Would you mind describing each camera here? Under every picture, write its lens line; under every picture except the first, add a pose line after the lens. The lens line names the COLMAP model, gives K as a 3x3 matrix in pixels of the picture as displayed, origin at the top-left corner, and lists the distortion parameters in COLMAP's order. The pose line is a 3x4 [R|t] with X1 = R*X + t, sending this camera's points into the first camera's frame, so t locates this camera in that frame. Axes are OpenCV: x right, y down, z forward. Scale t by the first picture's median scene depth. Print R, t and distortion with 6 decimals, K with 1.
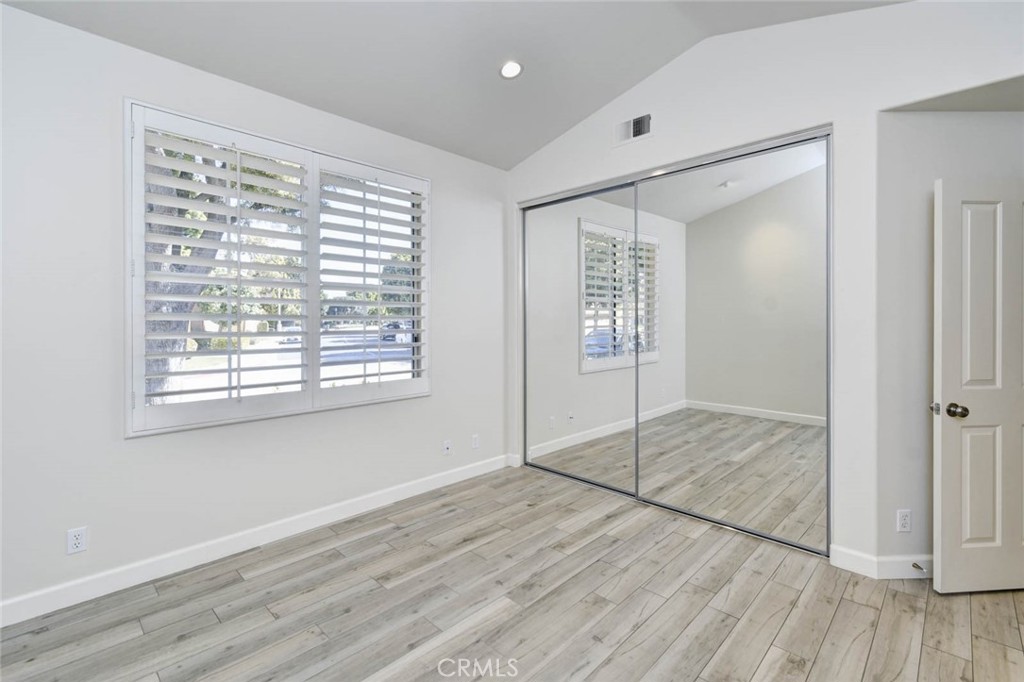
lens RADIAL K [[450.5, 0, 515.1], [0, 450.5, 337.6], [0, 0, 1]] dist [0.010572, -0.000185]
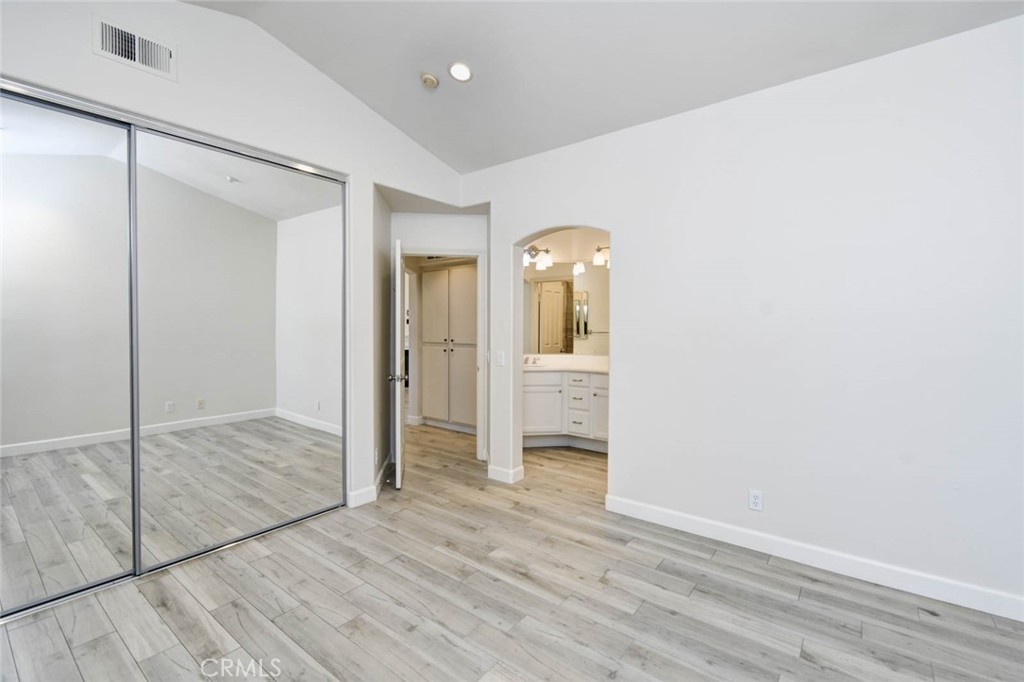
lens RADIAL K [[450.5, 0, 512.0], [0, 450.5, 333.3], [0, 0, 1]] dist [0.010572, -0.000185]
pose [[-0.108079, -0.007451, 0.994114, -0.621999], [0.023678, 0.999669, 0.010067, -0.014709], [-0.993860, 0.024627, -0.107867, 0.614137]]
